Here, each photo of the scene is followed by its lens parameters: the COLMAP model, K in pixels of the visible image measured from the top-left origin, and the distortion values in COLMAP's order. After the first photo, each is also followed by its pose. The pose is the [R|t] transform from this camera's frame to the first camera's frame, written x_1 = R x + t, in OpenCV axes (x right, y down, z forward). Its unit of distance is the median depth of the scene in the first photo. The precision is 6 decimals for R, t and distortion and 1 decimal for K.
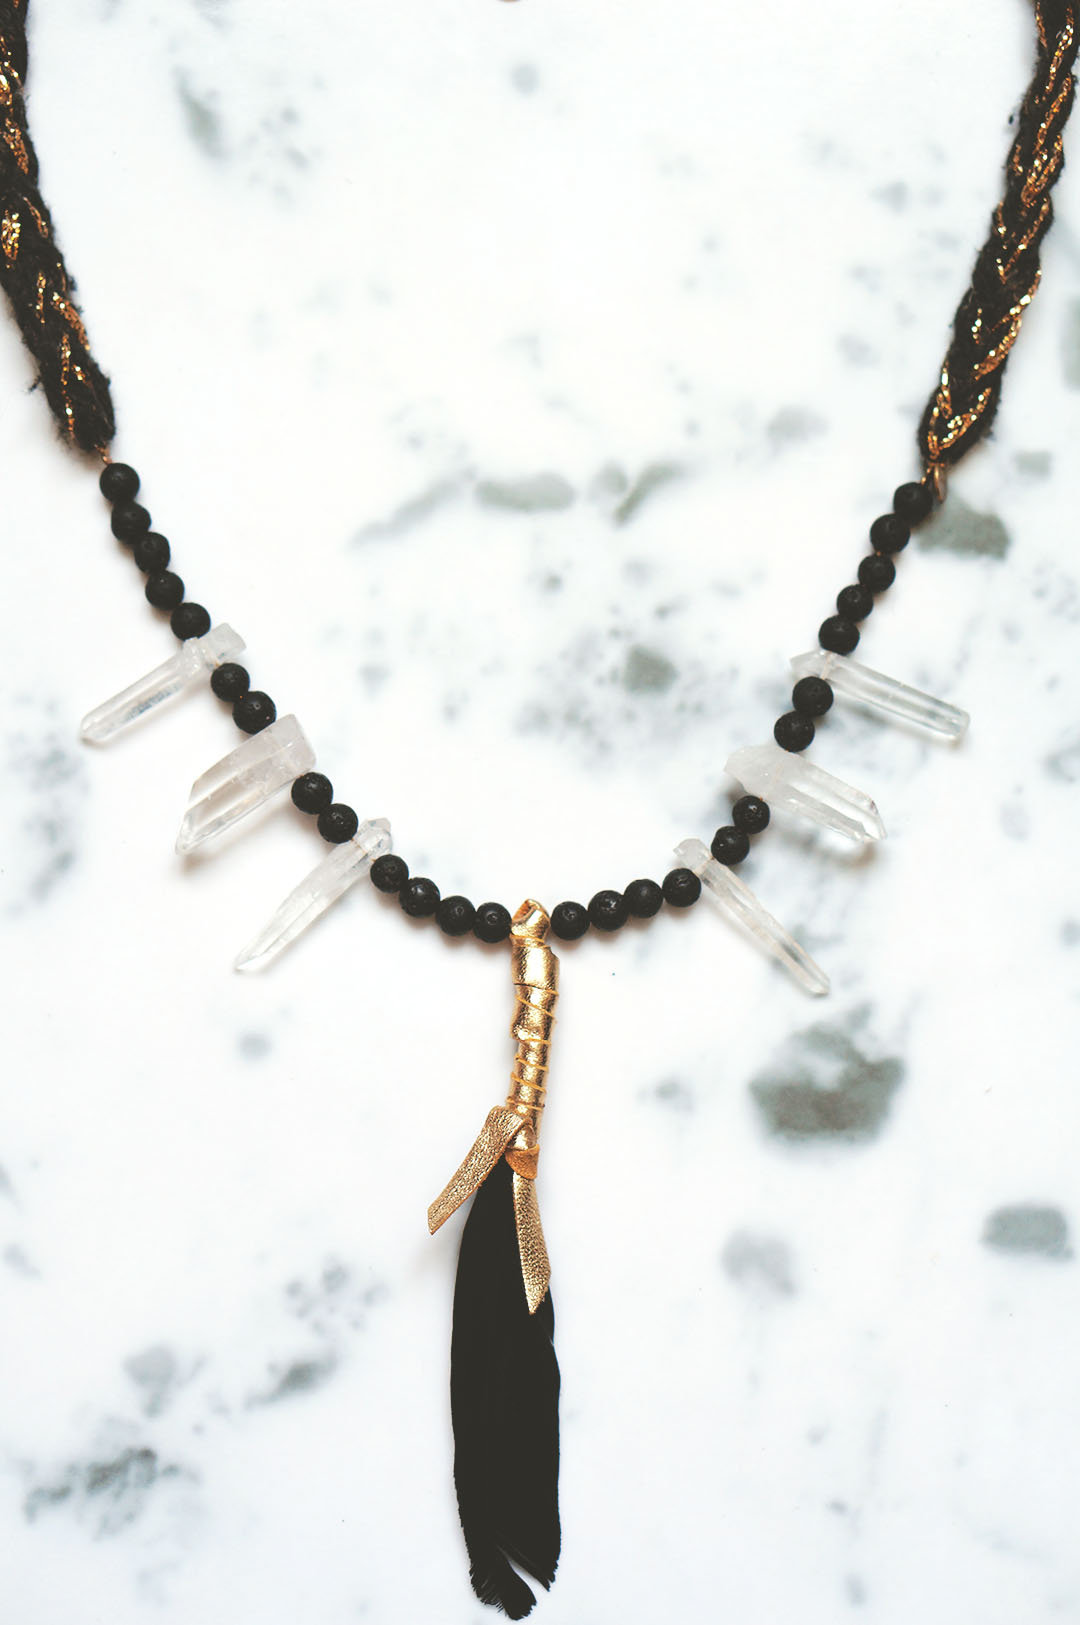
lens RADIAL K [[3449.5, 0, 506.9], [0, 3449.5, 841.4], [0, 0, 1]] dist [0.233923, 0.000000]
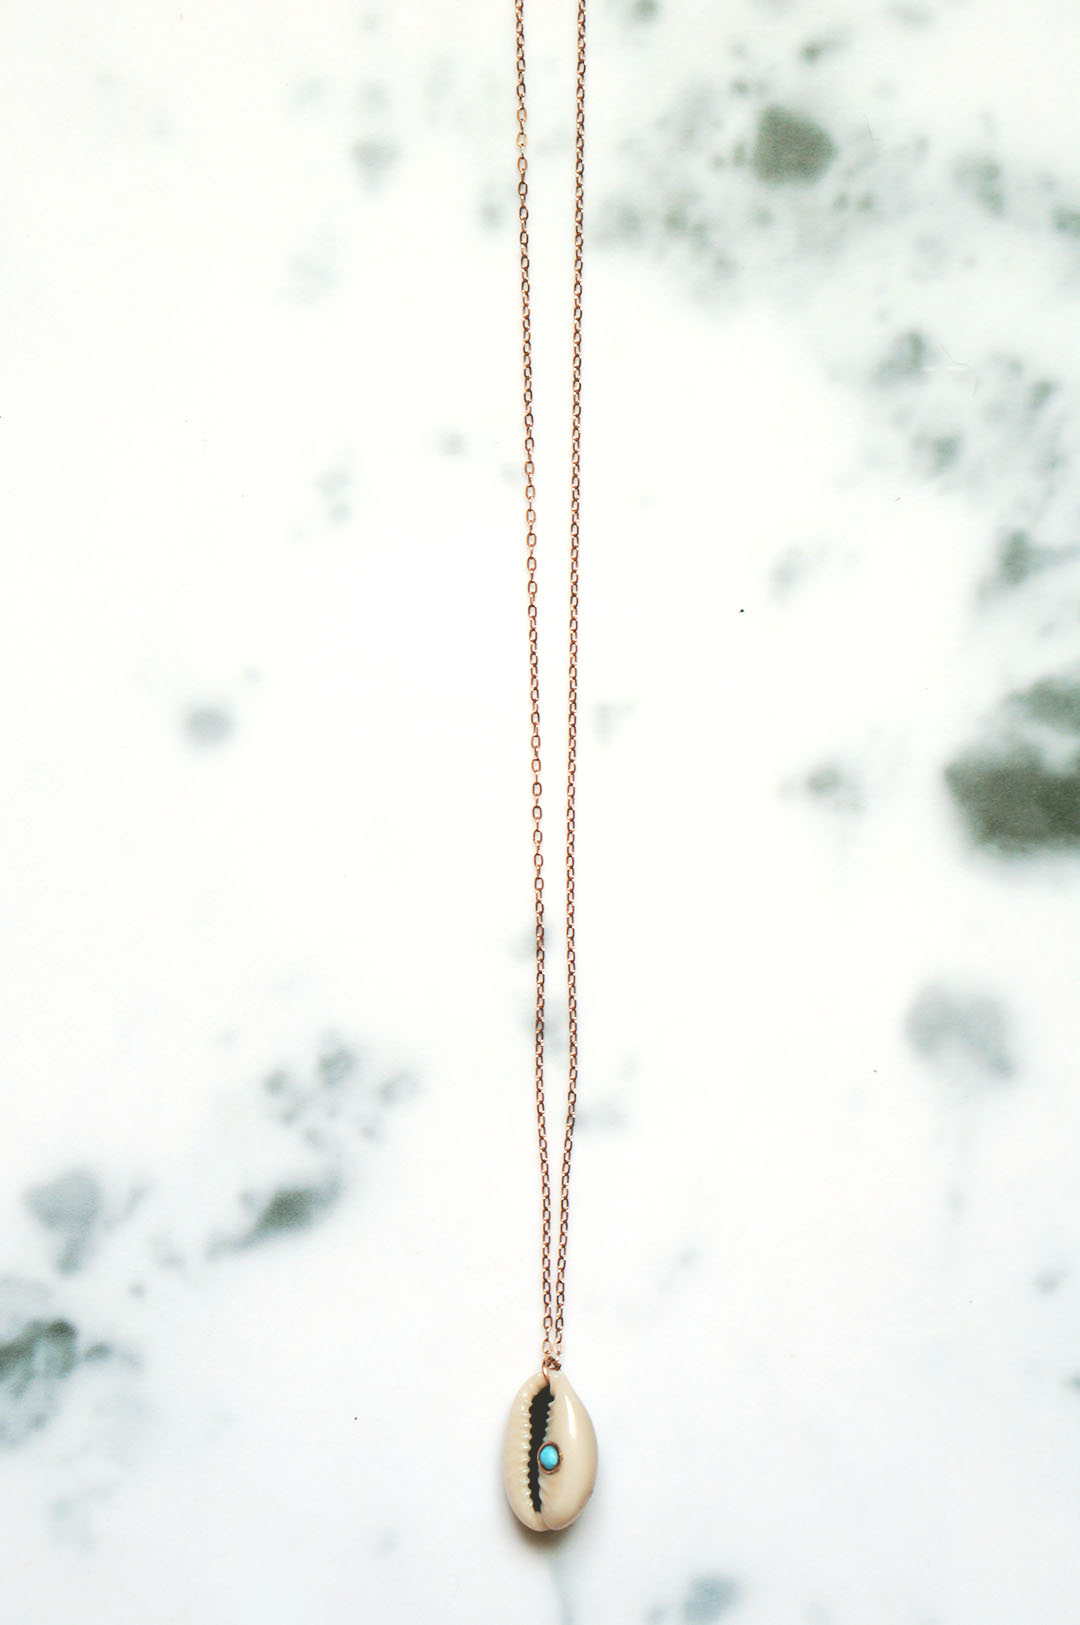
lens RADIAL K [[3449.5, 0, 587.8], [0, 3449.5, 838.8], [0, 0, 1]] dist [0.233923, 0.000000]
pose [[0.999659, -0.017049, 0.019773, -0.013166], [0.015723, 0.997735, 0.065403, 0.038460], [-0.020844, -0.065070, 0.997663, 0.328514]]
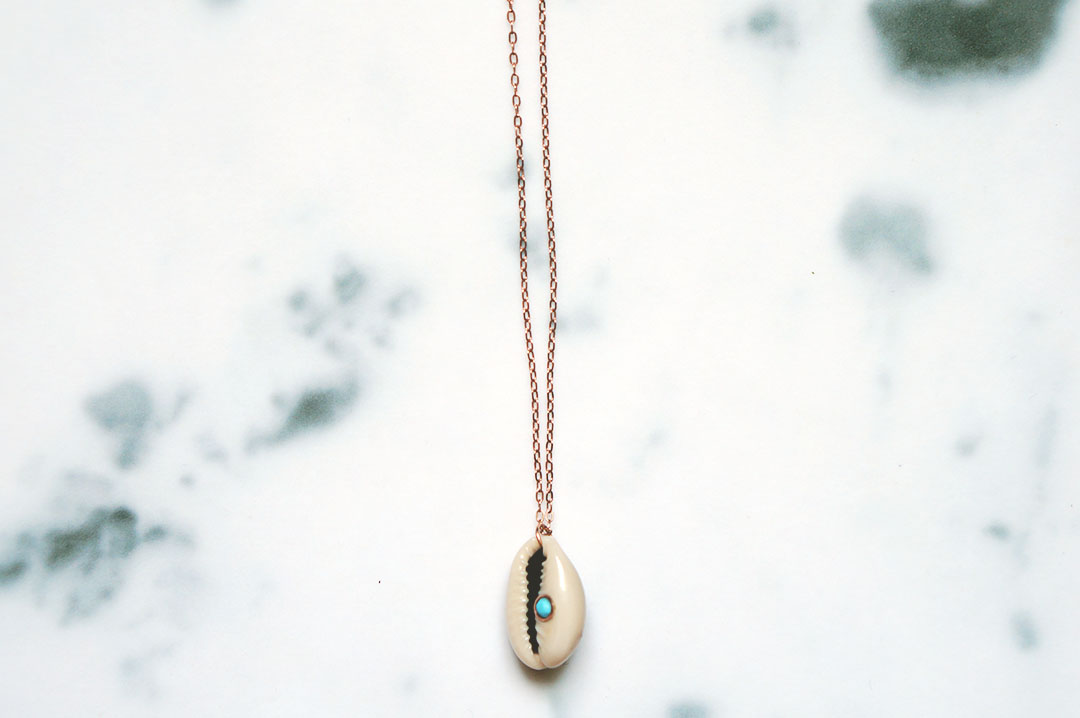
lens RADIAL K [[2292.6, 0, 546.2], [0, 2292.6, 354.7], [0, 0, 1]] dist [0.233923, 0.000000]
pose [[0.998455, -0.054047, 0.012928, -0.012670], [0.051725, 0.988889, 0.139364, 0.071687], [-0.020316, -0.138480, 0.990157, 0.482079]]
